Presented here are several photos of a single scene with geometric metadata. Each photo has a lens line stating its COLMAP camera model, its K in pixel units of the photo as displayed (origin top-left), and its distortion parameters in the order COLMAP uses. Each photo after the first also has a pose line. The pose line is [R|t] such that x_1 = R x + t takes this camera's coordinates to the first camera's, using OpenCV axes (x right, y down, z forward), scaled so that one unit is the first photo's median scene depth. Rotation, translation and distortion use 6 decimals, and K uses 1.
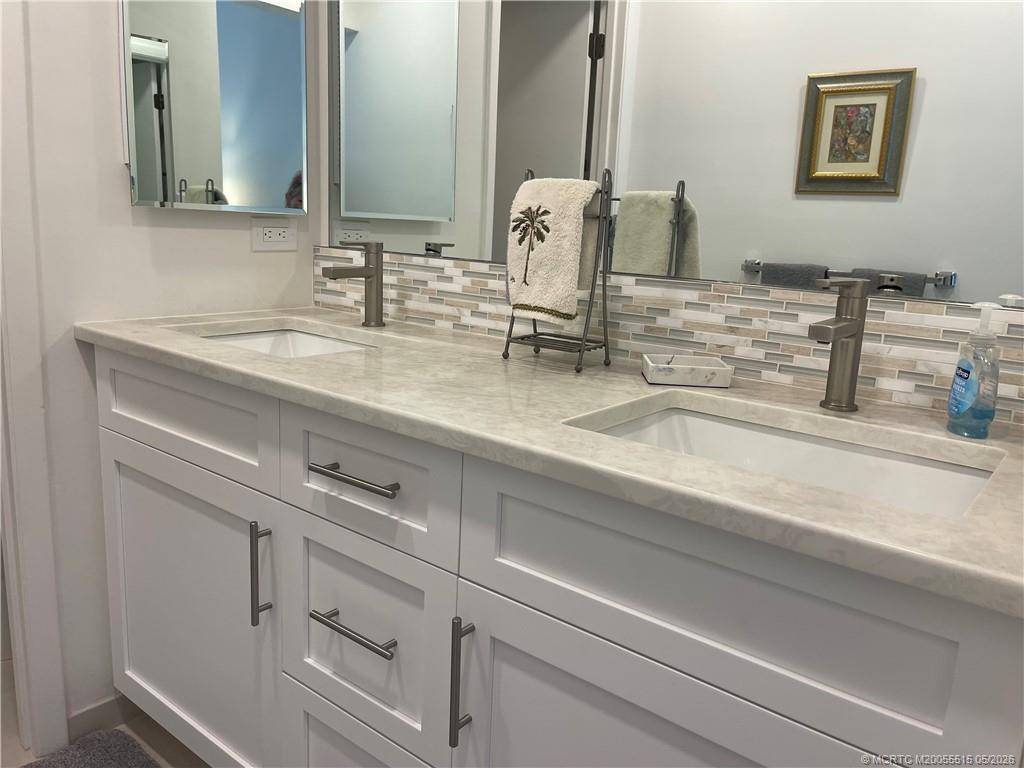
lens RADIAL K [[775.1, 0, 519.8], [0, 775.1, 379.0], [0, 0, 1]] dist [0.049092, -0.070227]
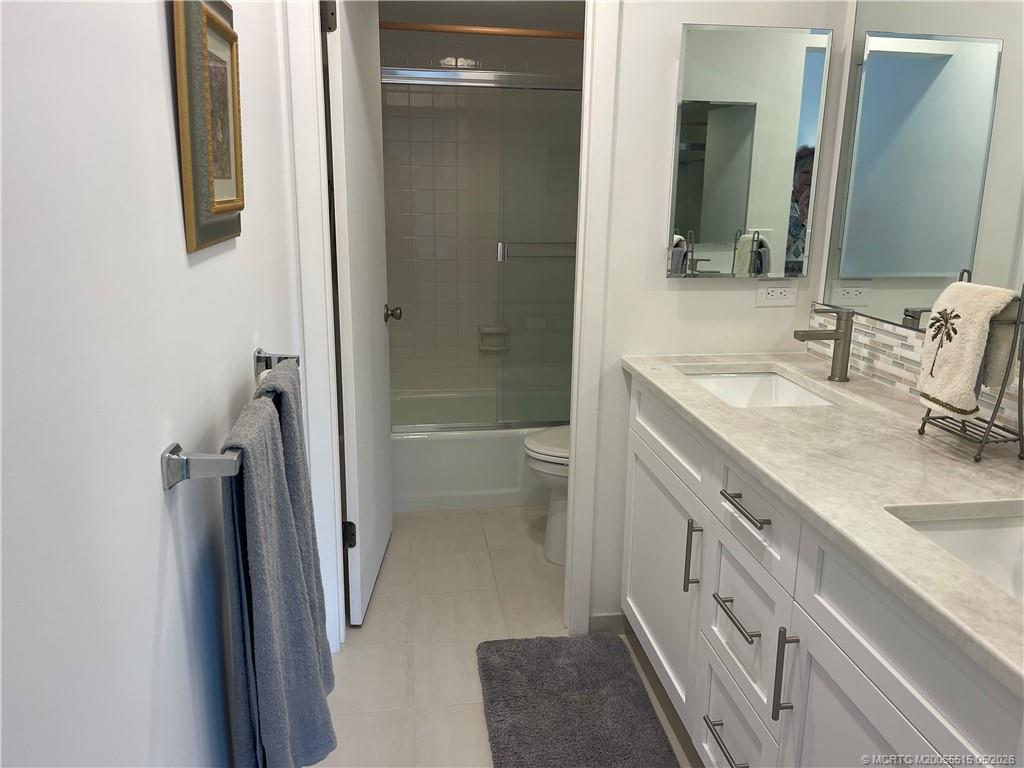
lens RADIAL K [[775.1, 0, 511.1], [0, 775.1, 379.2], [0, 0, 1]] dist [0.049092, -0.070227]
pose [[0.720955, 0.128495, -0.680964, 0.313539], [-0.113329, 0.991291, 0.067068, -0.113737], [0.683652, 0.028821, 0.729239, -0.235207]]
